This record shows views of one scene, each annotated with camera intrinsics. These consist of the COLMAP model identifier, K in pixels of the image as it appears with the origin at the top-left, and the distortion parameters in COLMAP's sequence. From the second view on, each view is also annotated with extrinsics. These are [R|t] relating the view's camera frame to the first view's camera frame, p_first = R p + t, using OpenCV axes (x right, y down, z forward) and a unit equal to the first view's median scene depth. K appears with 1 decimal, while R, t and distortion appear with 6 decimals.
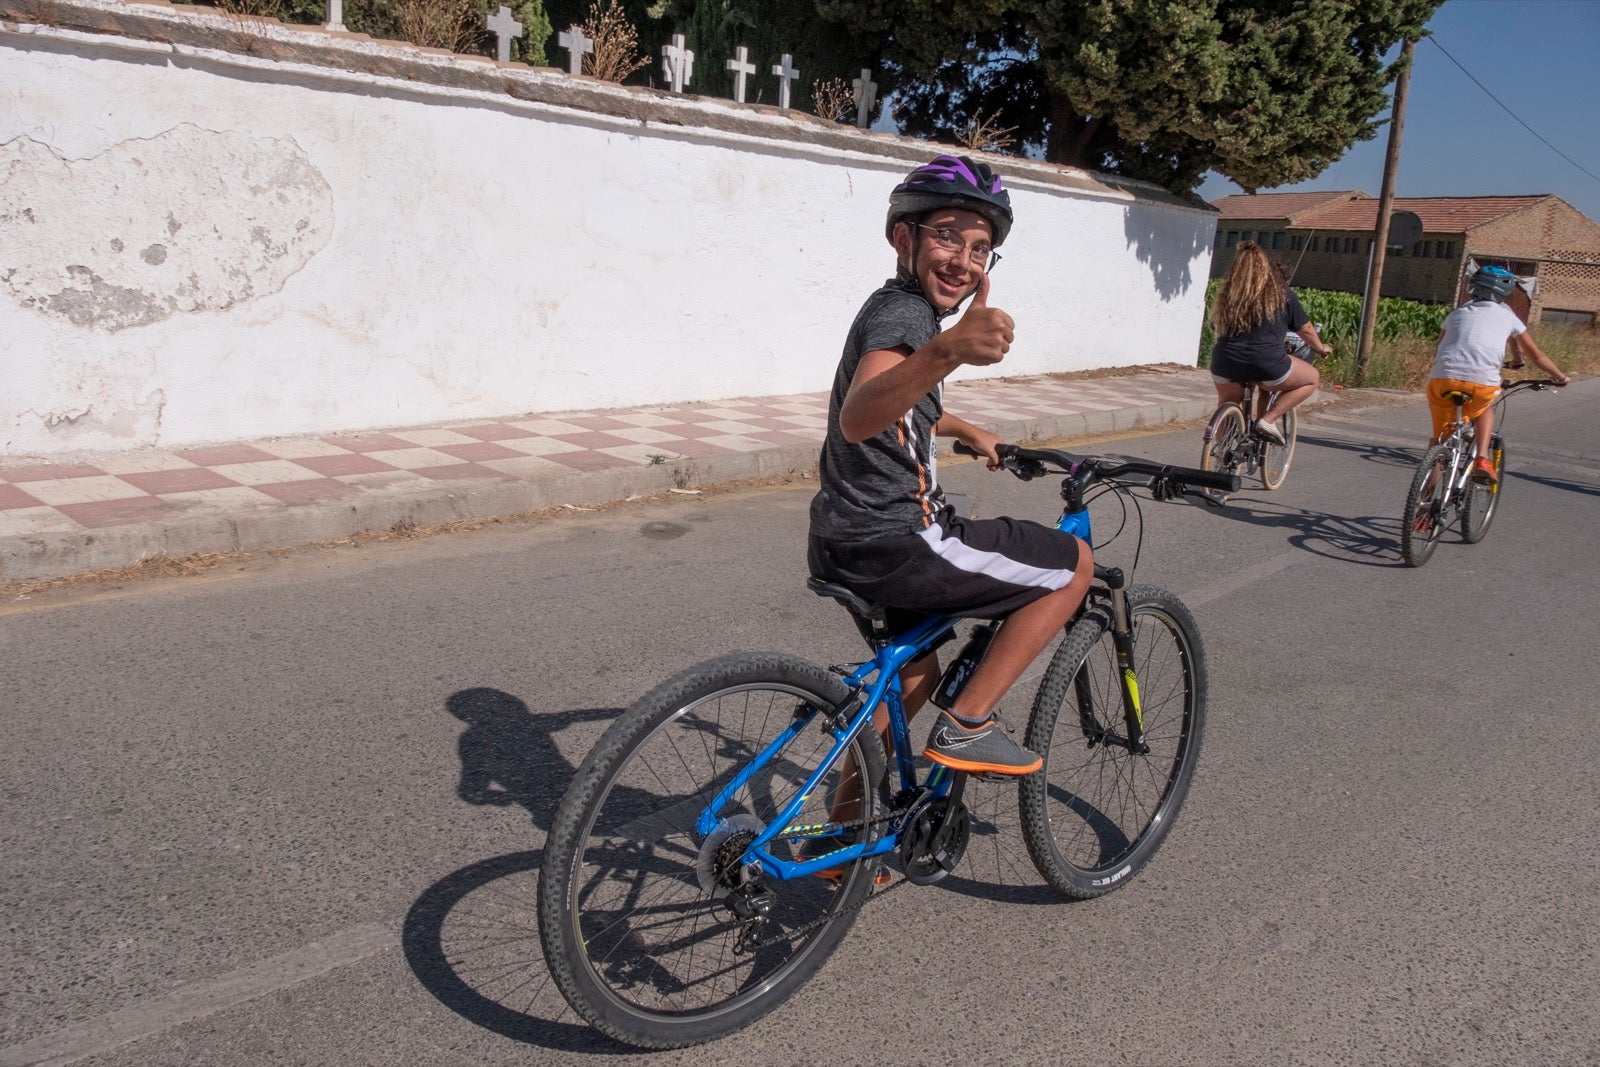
lens RADIAL K [[1252.6, 0, 795.7], [0, 1252.6, 531.1], [0, 0, 1]] dist [-0.033008, -0.003084]
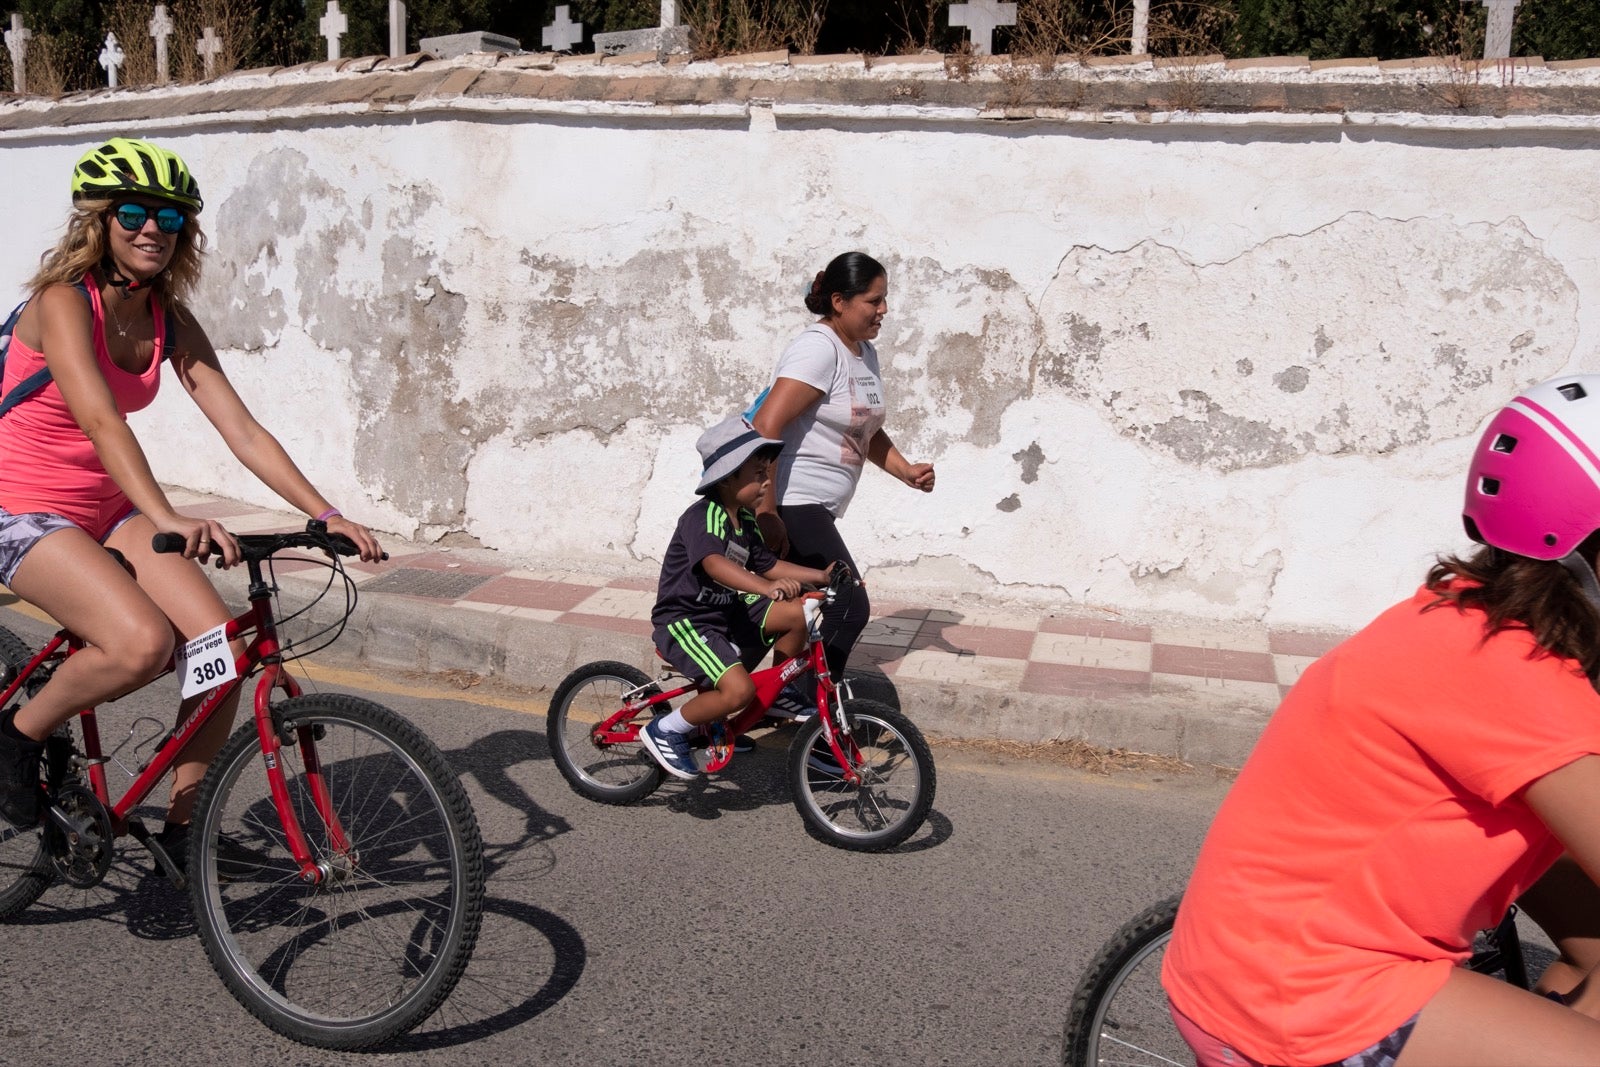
lens RADIAL K [[1724.2, 0, 787.3], [0, 1724.2, 528.0], [0, 0, 1]] dist [-0.018697, 0.103127]
pose [[0.448589, 0.077805, -0.890345, 0.316067], [-0.209722, 0.977552, -0.020240, -0.042761], [0.868783, 0.195804, 0.454837, 0.247449]]
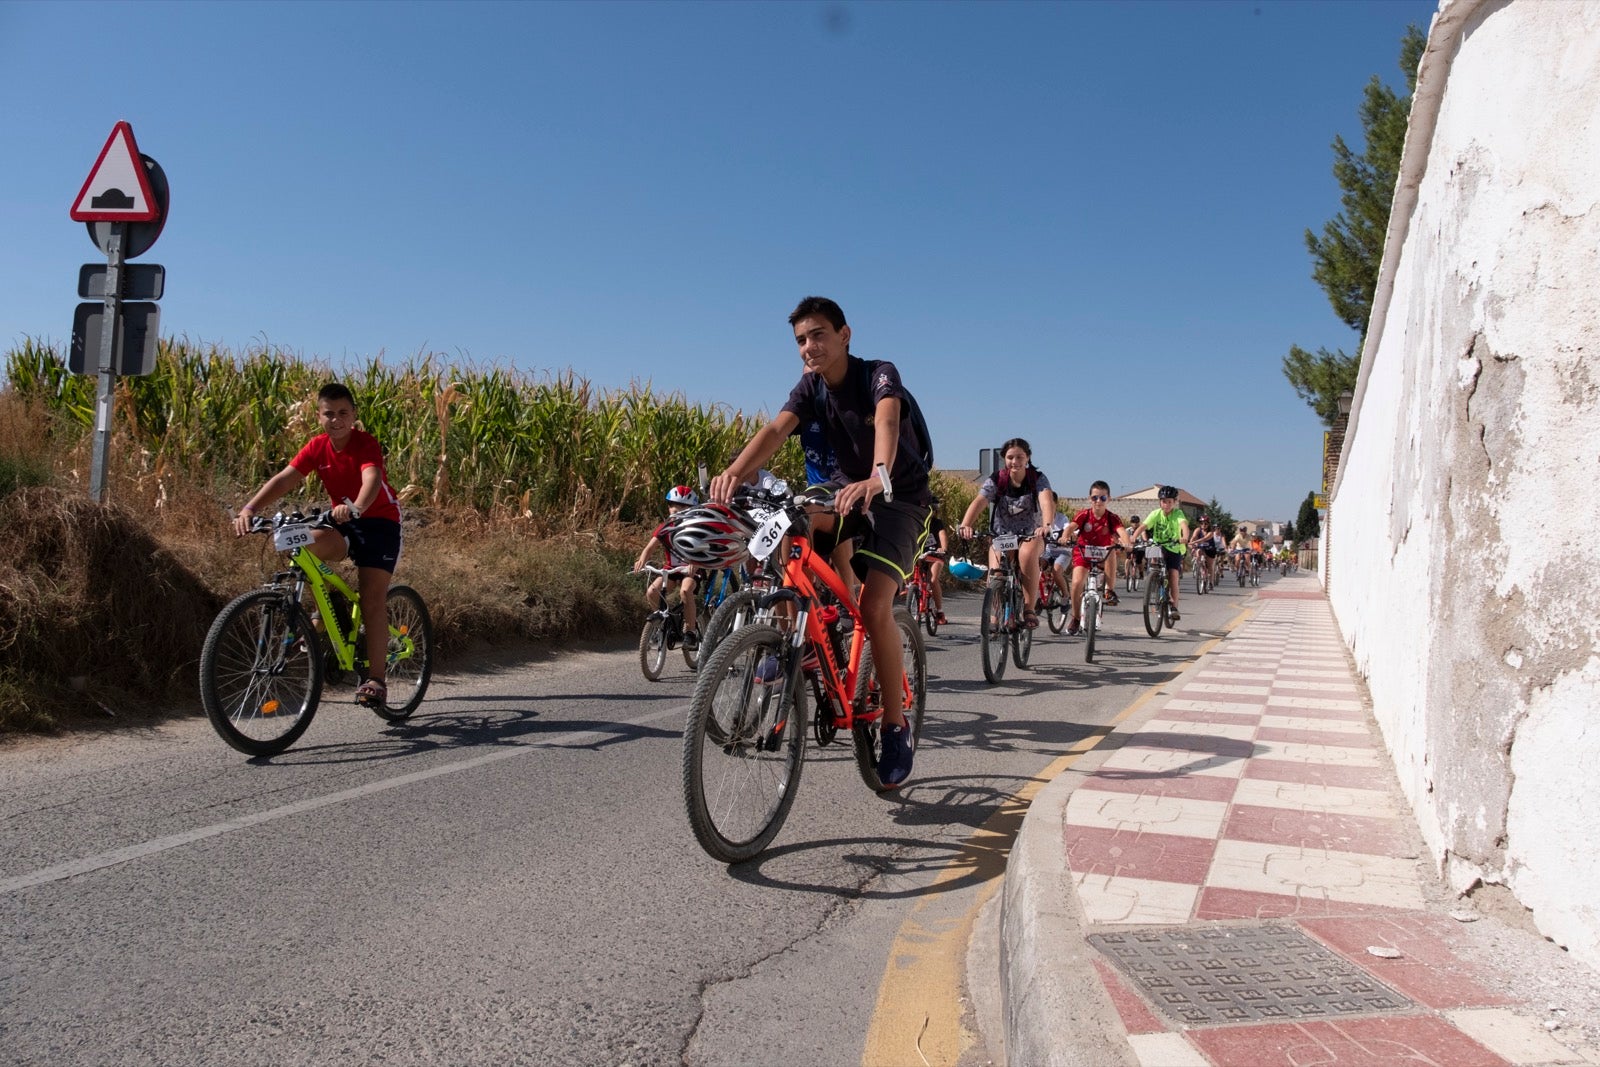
lens RADIAL K [[1224.5, 0, 786.9], [0, 1224.5, 523.9], [0, 0, 1]] dist [-0.043338, 0.024800]
pose [[-0.685119, -0.110736, -0.719965, -0.421814], [-0.258367, 0.961059, 0.098044, -0.104033], [0.681071, 0.253187, -0.687050, 0.673967]]
